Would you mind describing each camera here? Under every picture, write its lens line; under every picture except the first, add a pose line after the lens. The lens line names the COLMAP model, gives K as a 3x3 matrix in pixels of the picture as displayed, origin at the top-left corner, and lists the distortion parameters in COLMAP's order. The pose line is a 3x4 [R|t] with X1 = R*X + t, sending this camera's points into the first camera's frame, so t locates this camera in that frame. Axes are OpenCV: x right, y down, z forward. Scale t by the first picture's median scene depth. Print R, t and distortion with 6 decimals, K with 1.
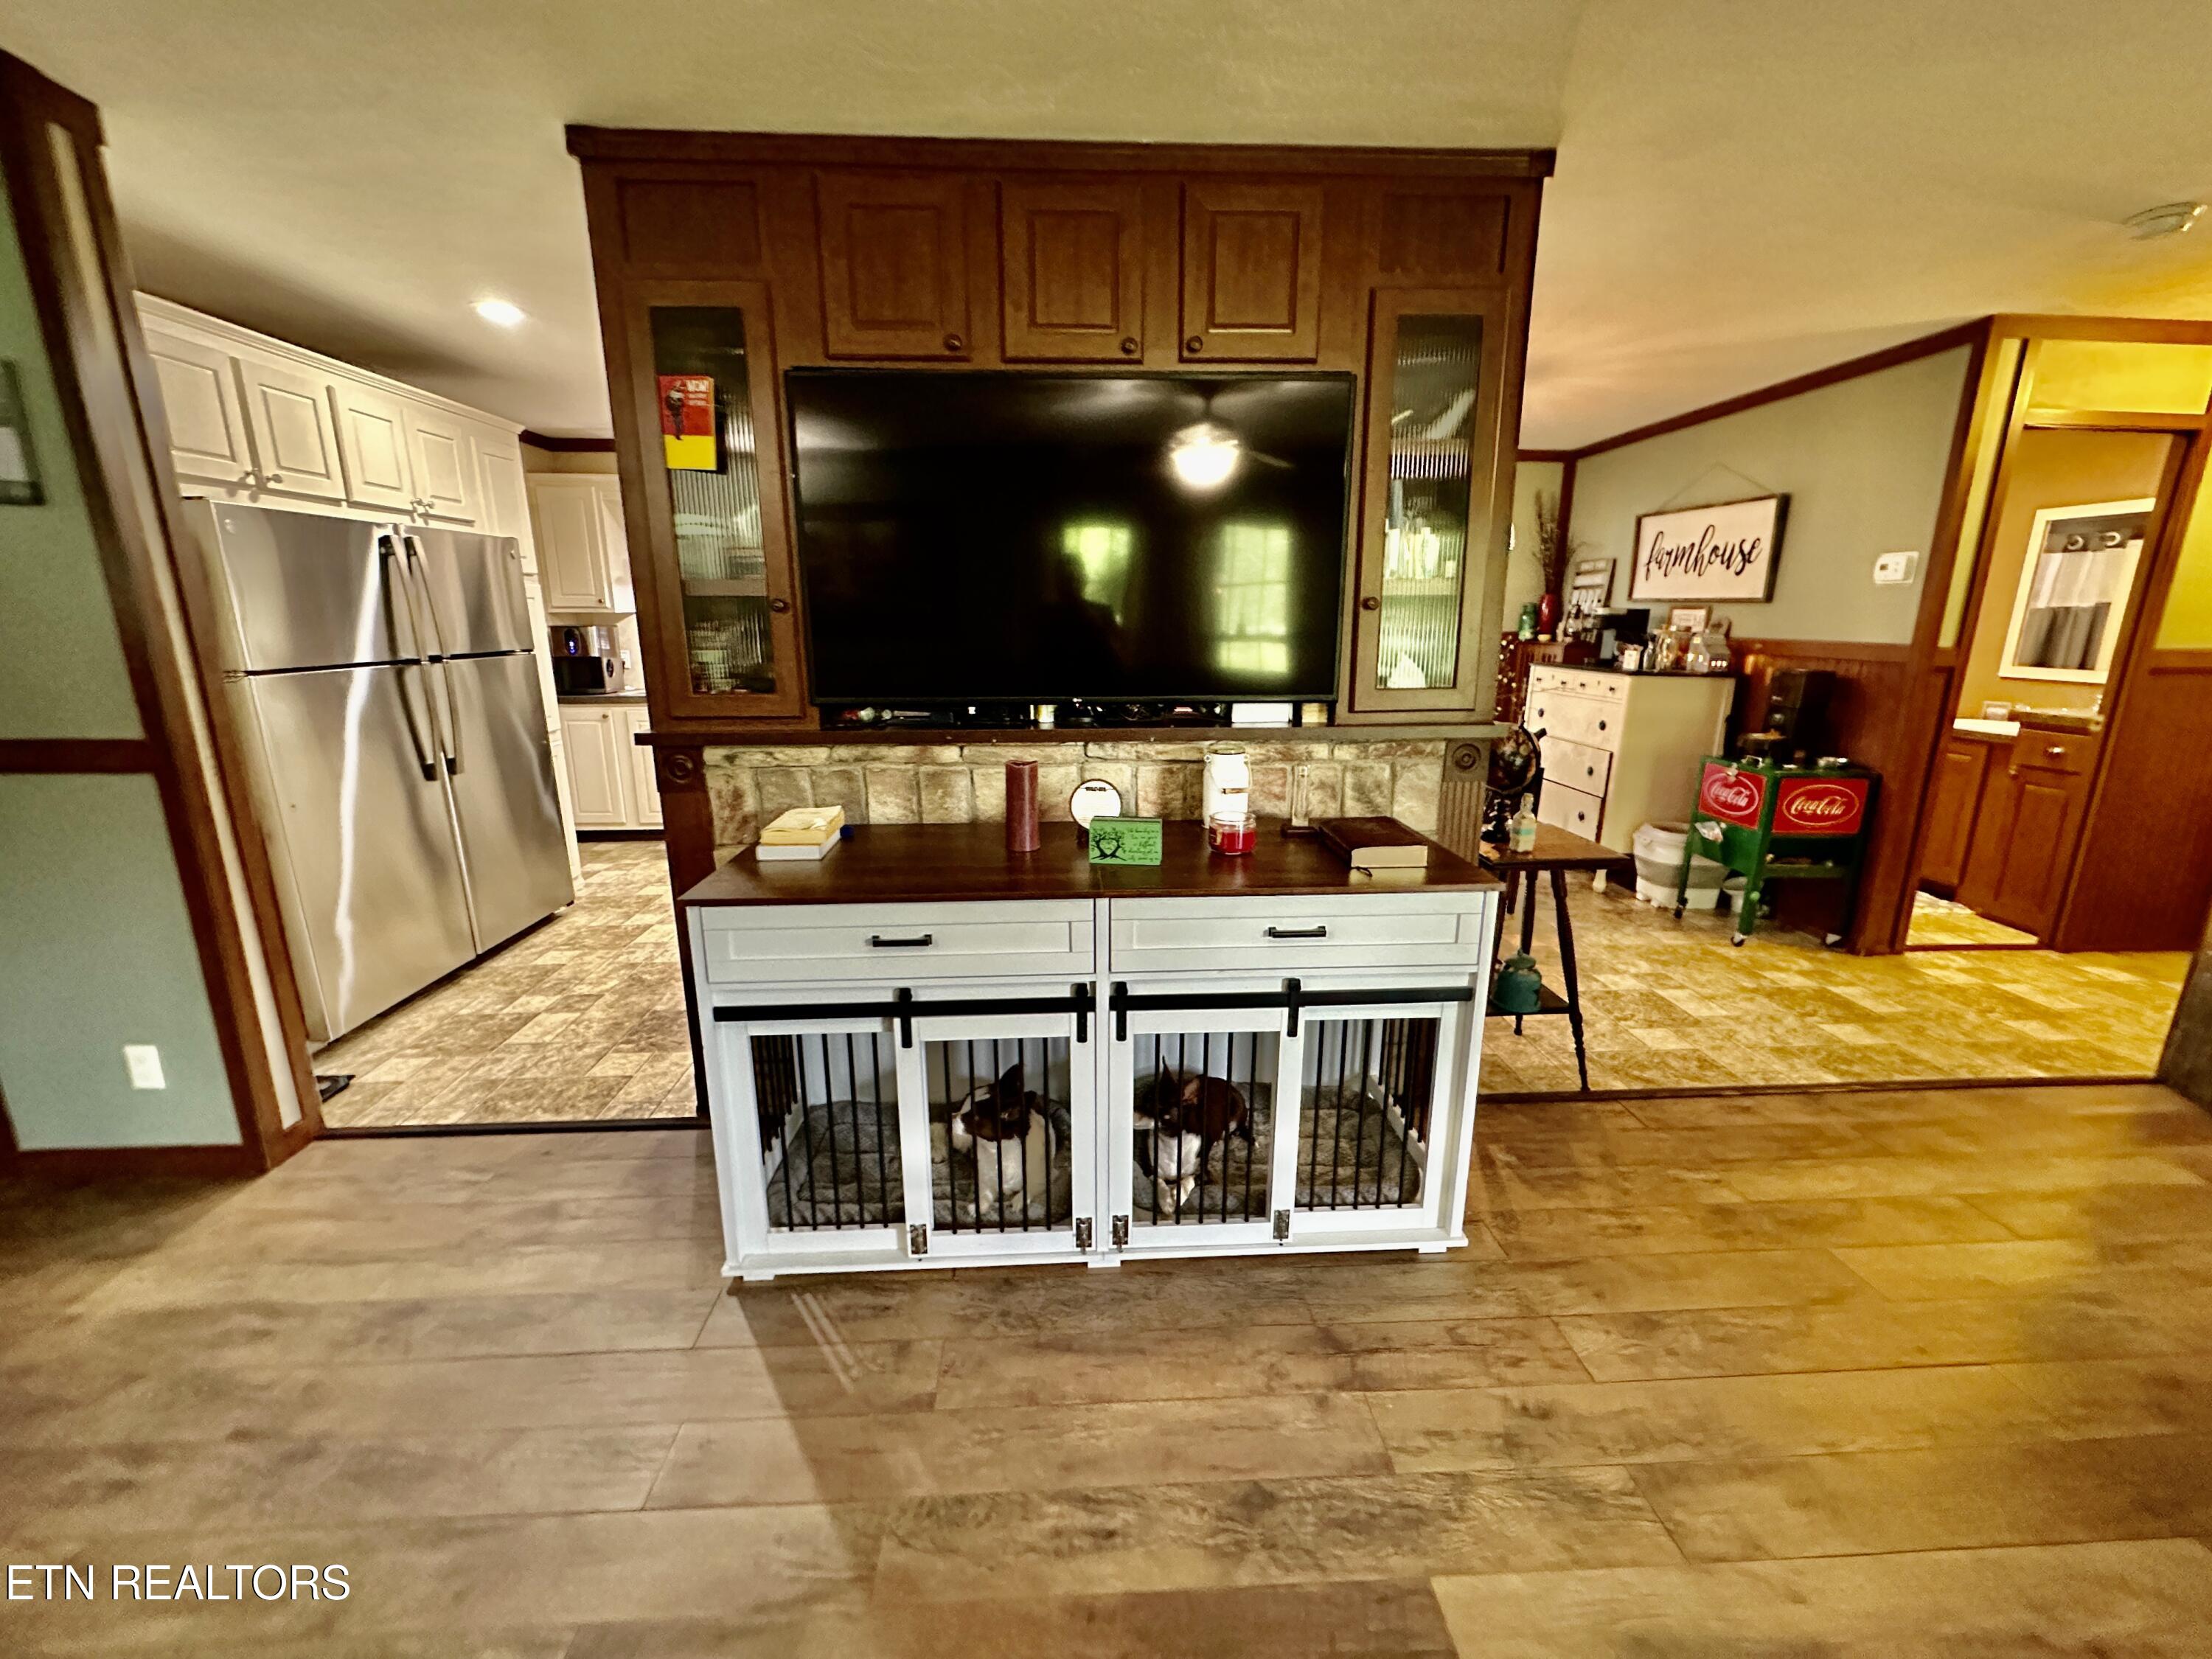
lens RADIAL K [[881.6, 0, 1105.3], [0, 881.6, 824.8], [0, 0, 1]] dist [-0.003518, 0.000601]
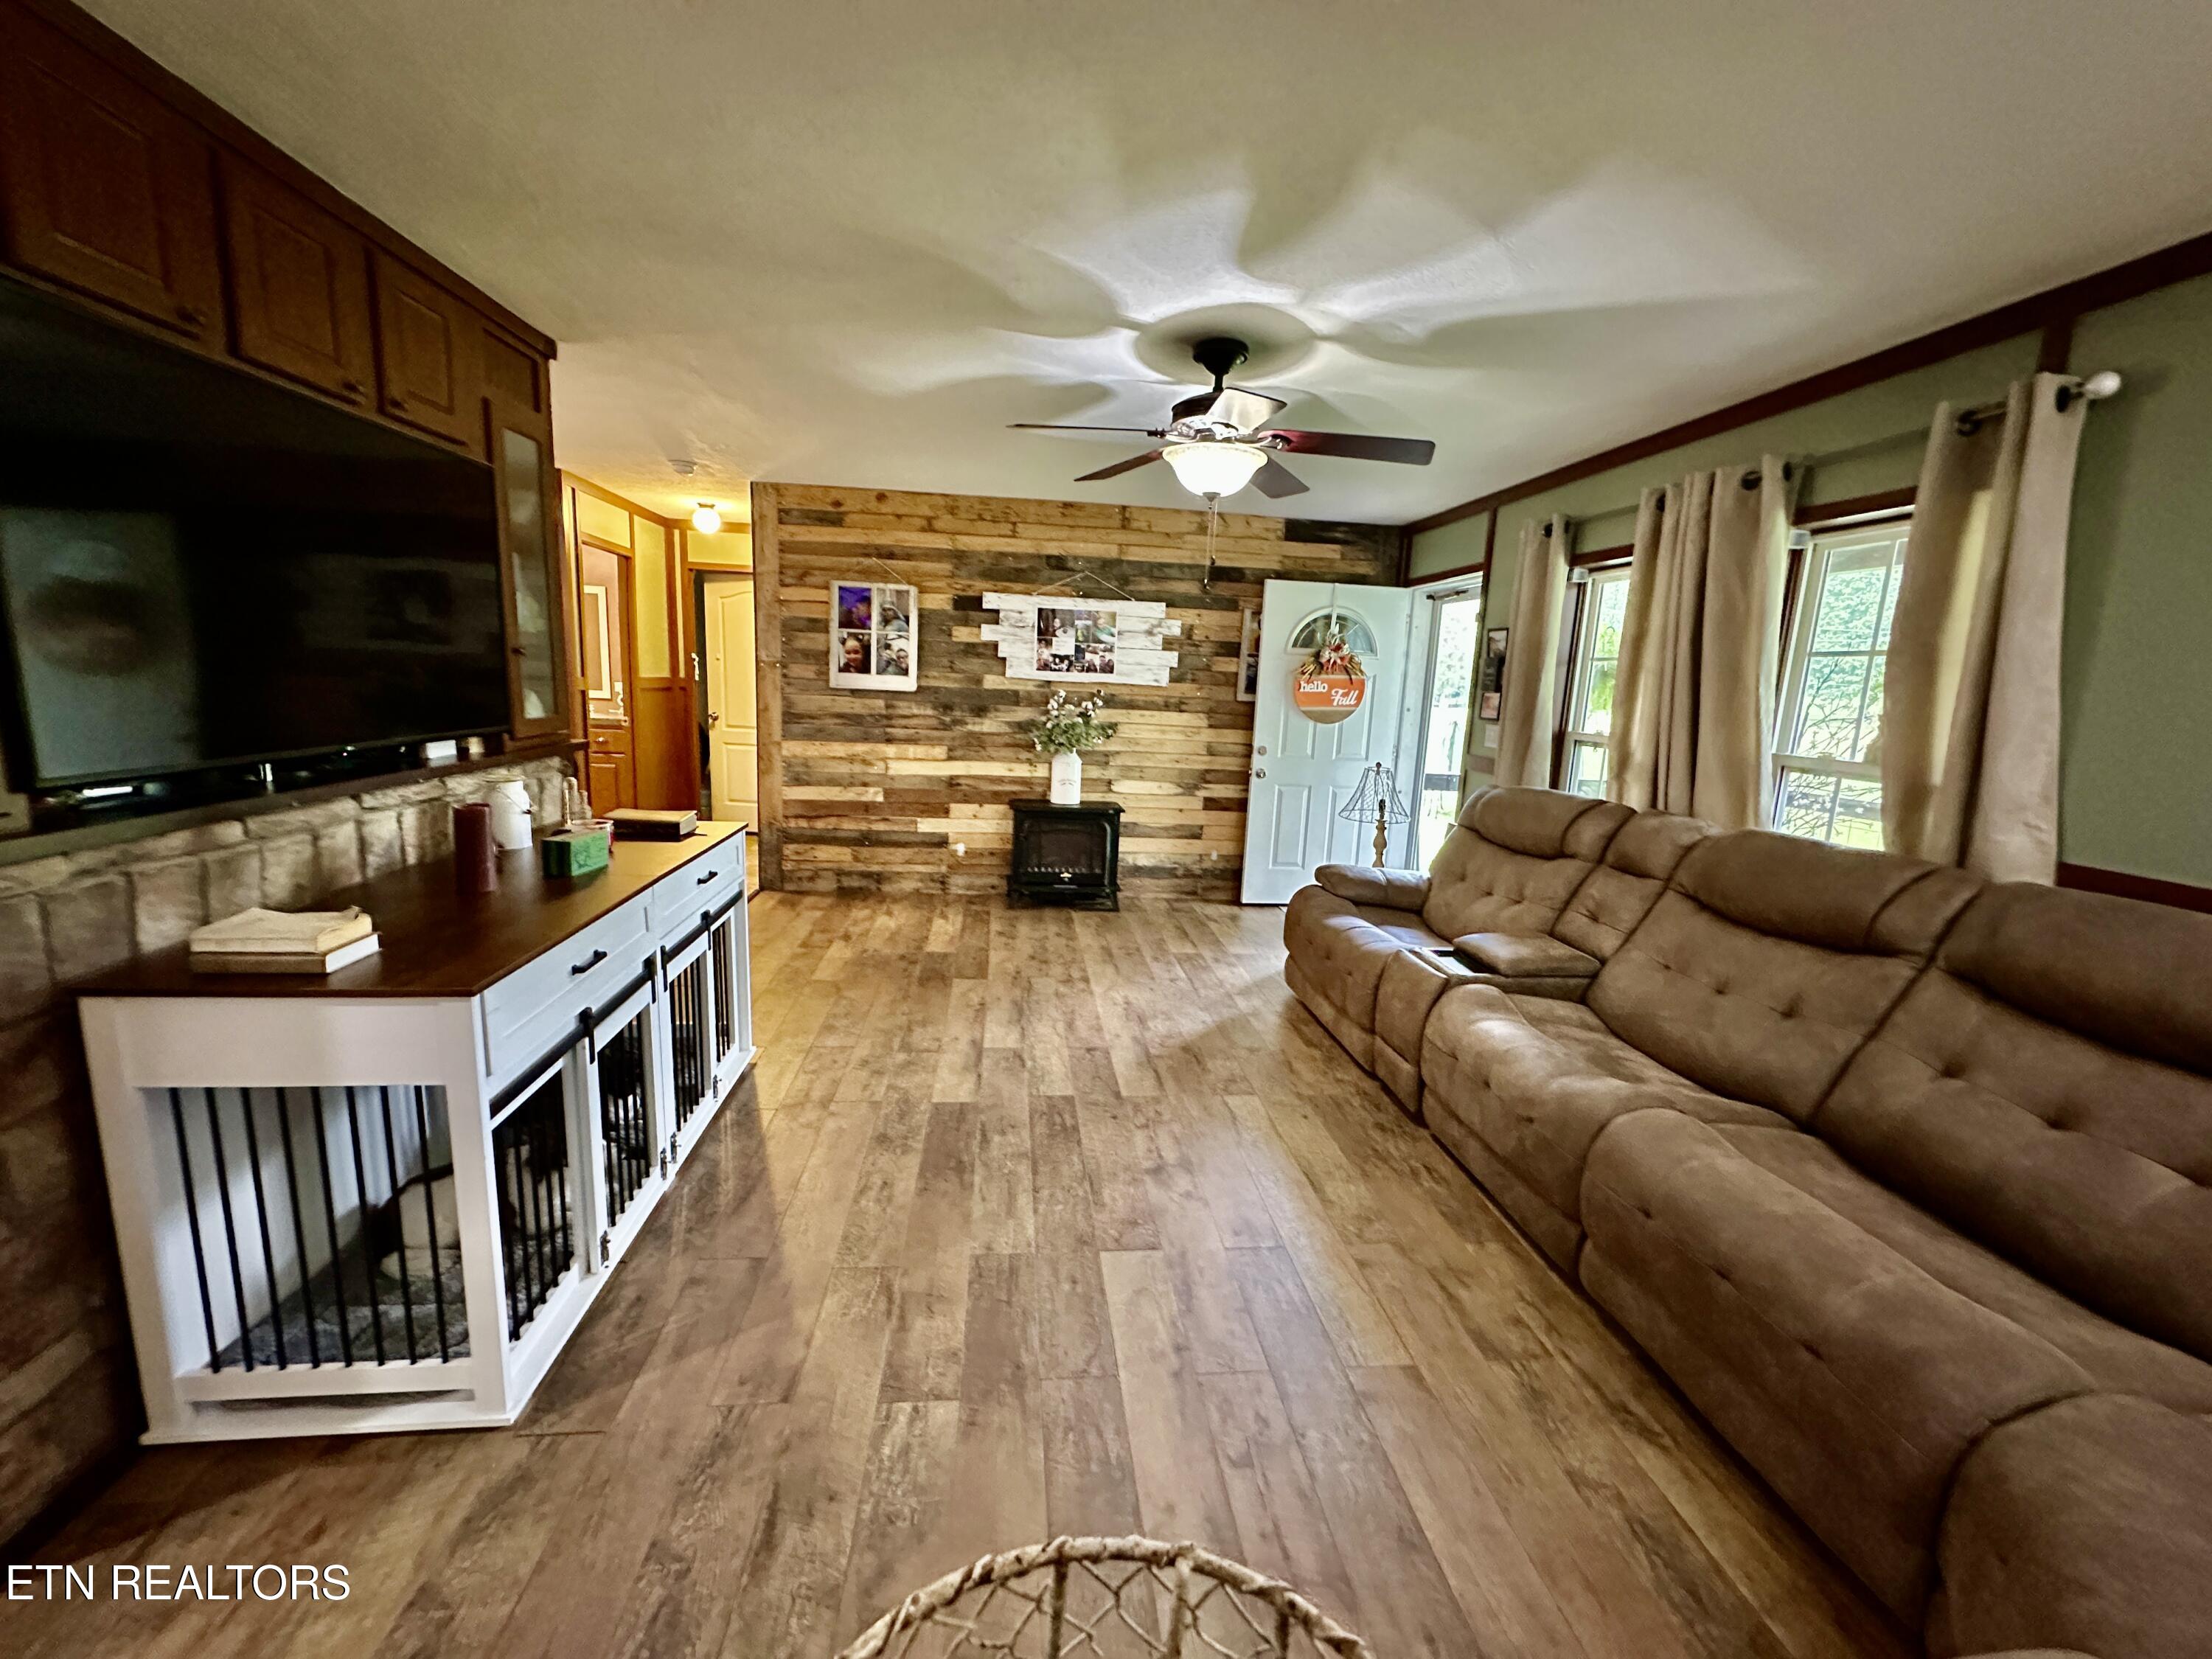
lens RADIAL K [[870.3, 0, 1103.5], [0, 870.3, 826.0], [0, 0, 1]] dist [-0.001708, -0.000009]
pose [[-0.055583, -0.171858, 0.983552, -0.603916], [0.189599, 0.965335, 0.179390, -0.048300], [-0.980287, 0.196451, -0.021072, 0.169054]]
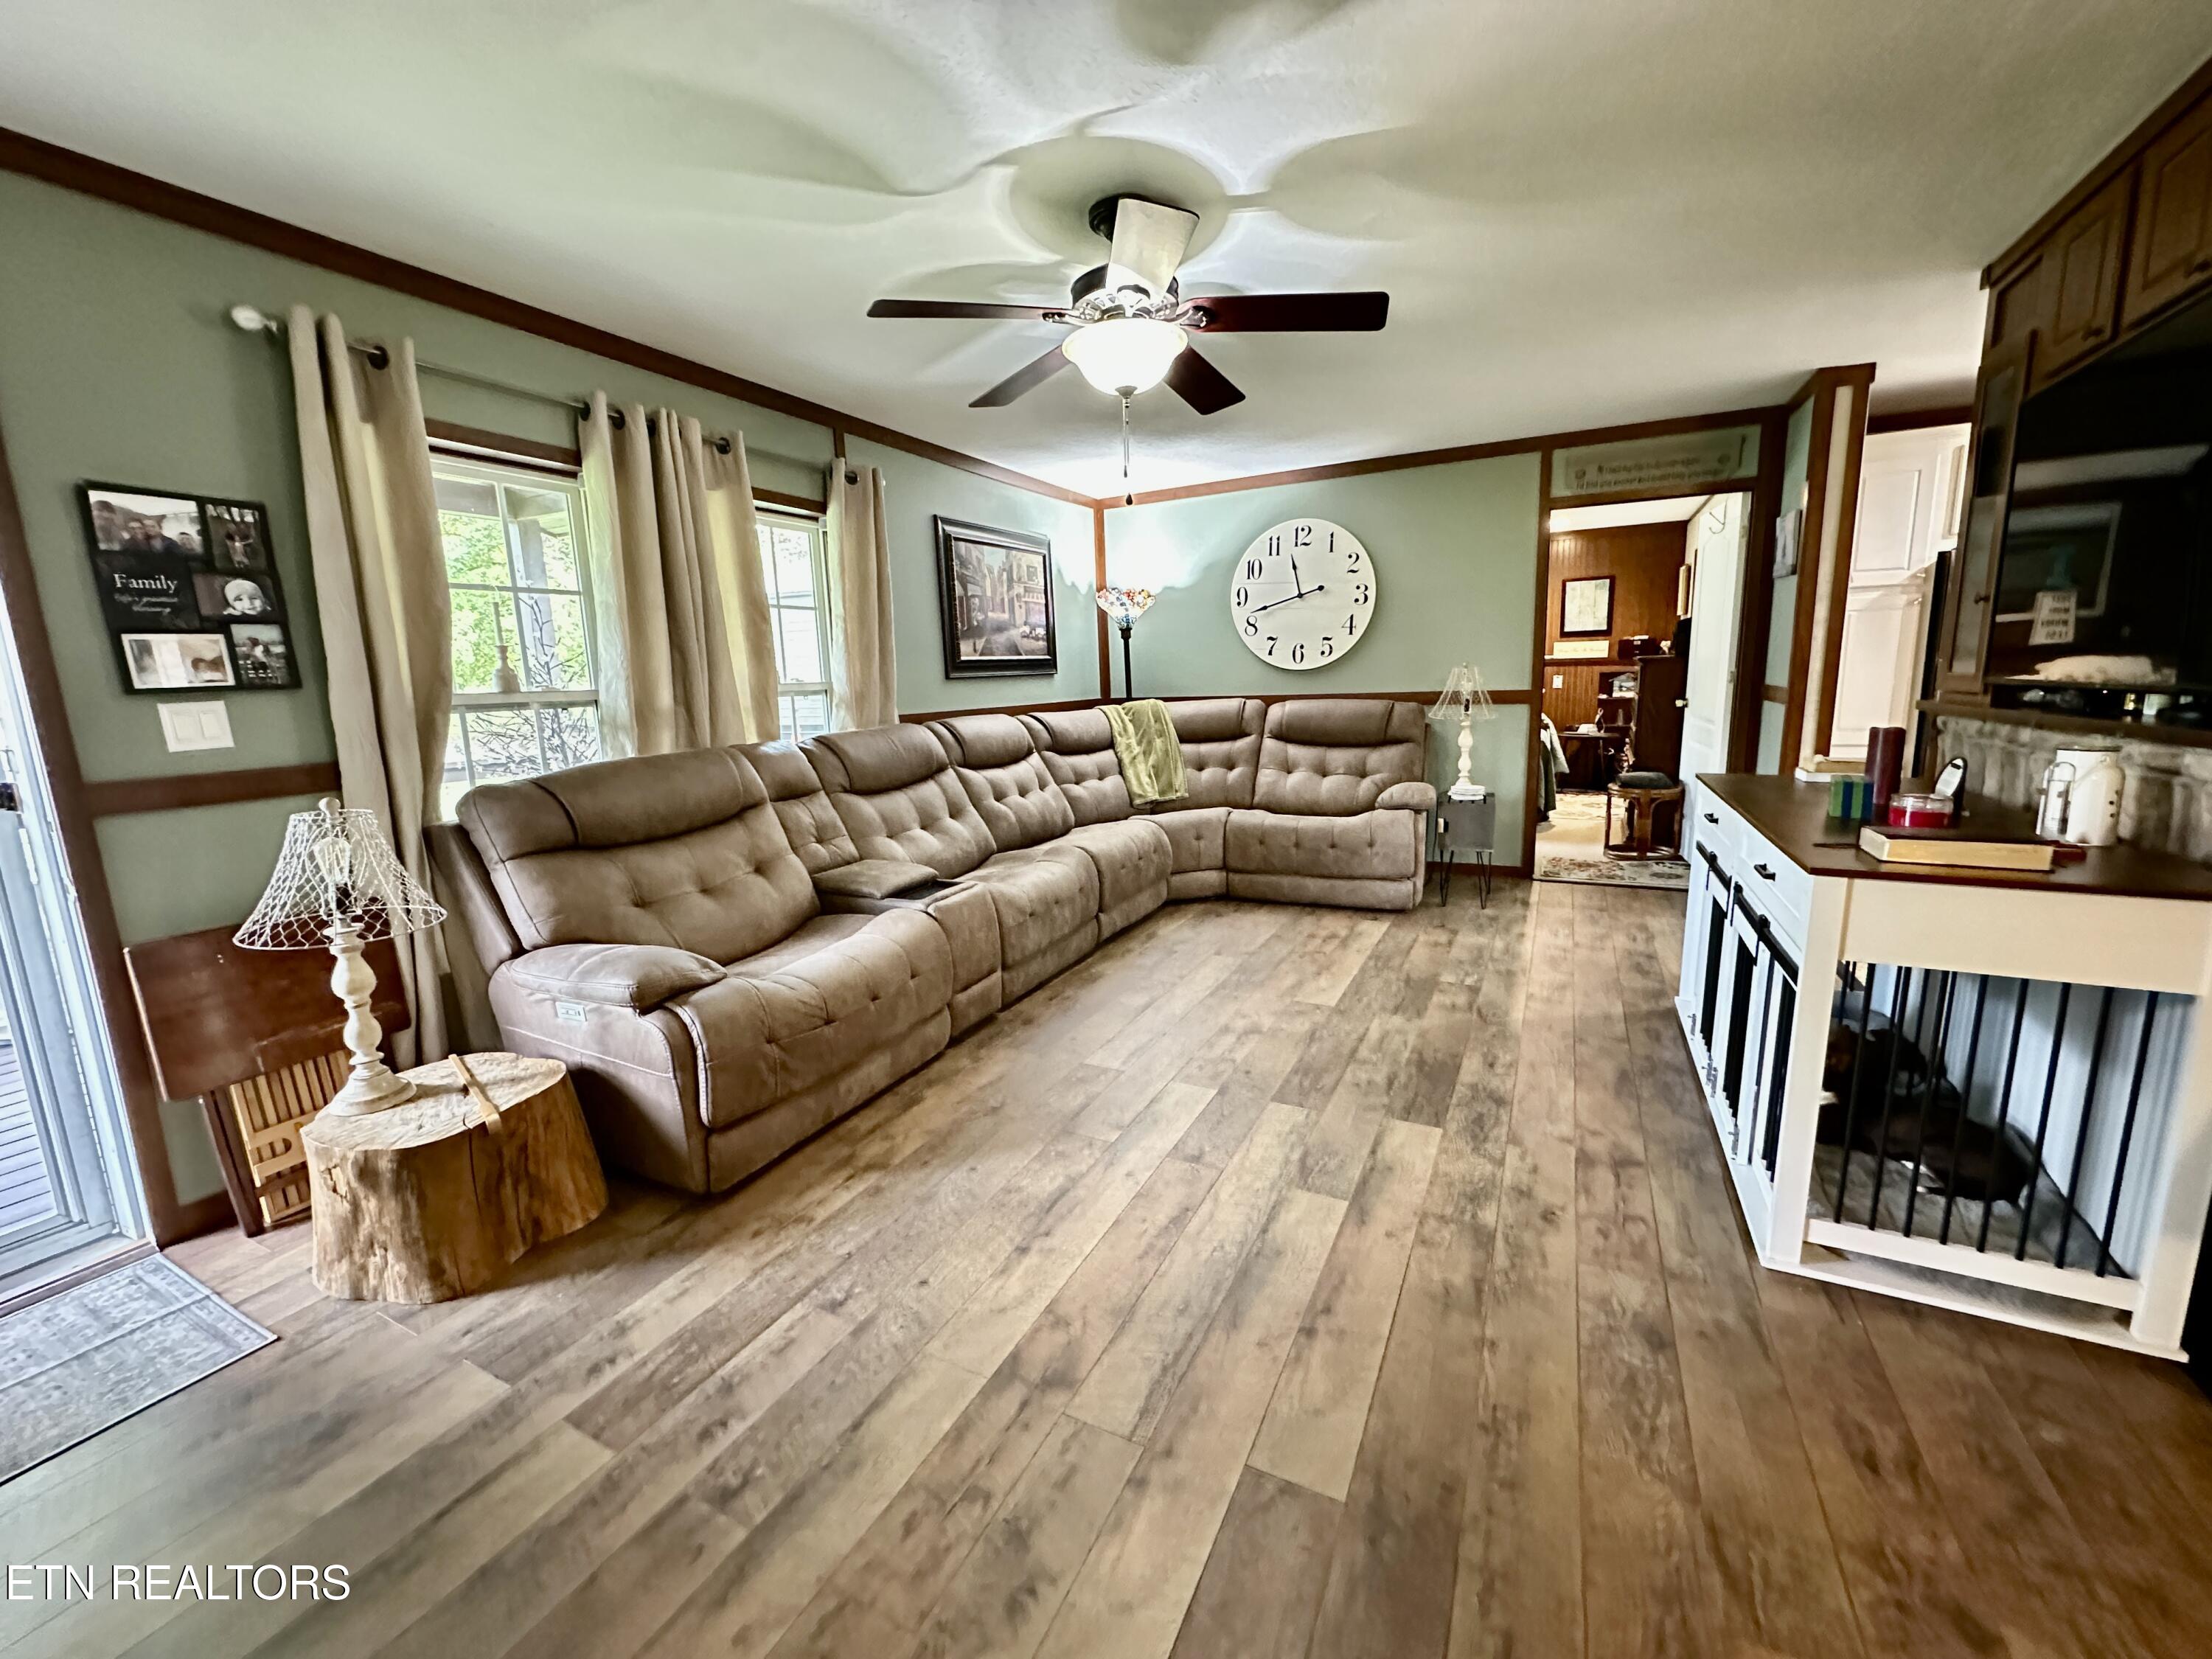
lens RADIAL K [[883.5, 0, 1106.0], [0, 883.5, 829.5], [0, 0, 1]] dist [-0.001596, 0.000140]
pose [[-0.504051, 0.164174, -0.847927, 0.777892], [-0.173166, 0.942620, 0.285448, -0.052829], [0.846136, 0.290713, -0.446699, 0.368767]]
